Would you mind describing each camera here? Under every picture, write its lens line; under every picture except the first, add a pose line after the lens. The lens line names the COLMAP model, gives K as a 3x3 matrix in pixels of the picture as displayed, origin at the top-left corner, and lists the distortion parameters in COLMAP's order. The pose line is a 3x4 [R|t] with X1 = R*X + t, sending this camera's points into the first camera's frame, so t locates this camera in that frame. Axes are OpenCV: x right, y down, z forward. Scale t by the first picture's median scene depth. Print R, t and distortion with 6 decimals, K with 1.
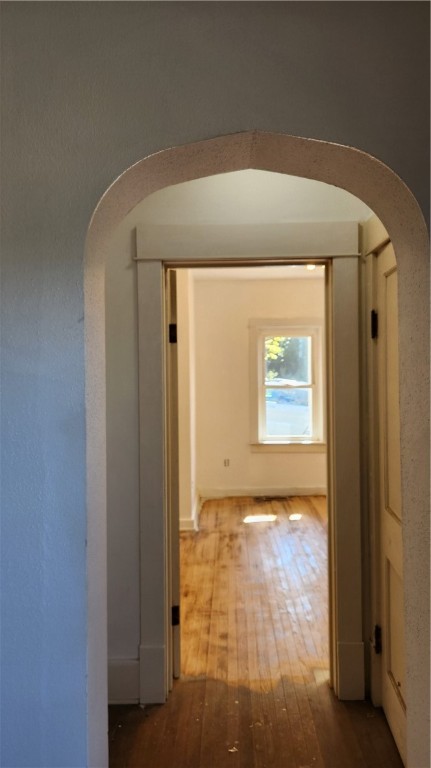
lens RADIAL K [[506.1, 0, 212.2], [0, 506.1, 379.8], [0, 0, 1]] dist [0.068375, -0.067770]
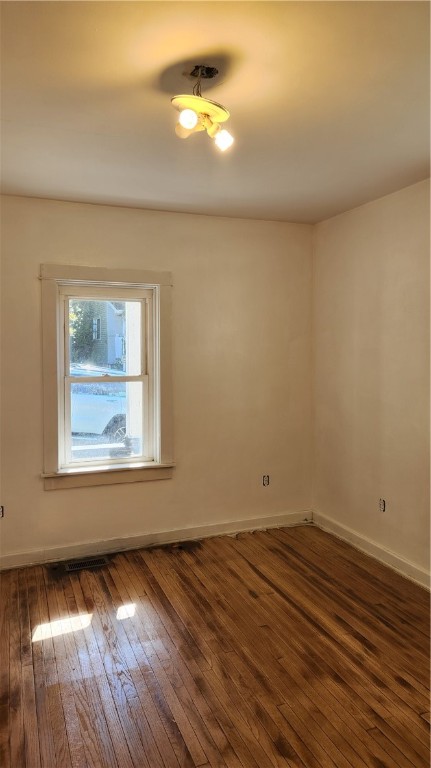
lens RADIAL K [[506.1, 0, 212.2], [0, 506.1, 379.8], [0, 0, 1]] dist [0.068375, -0.067770]
pose [[0.917797, -0.003038, 0.397039, 0.020885], [-0.015452, 0.998940, 0.043362, -0.015779], [-0.396750, -0.045932, 0.916777, 0.397377]]
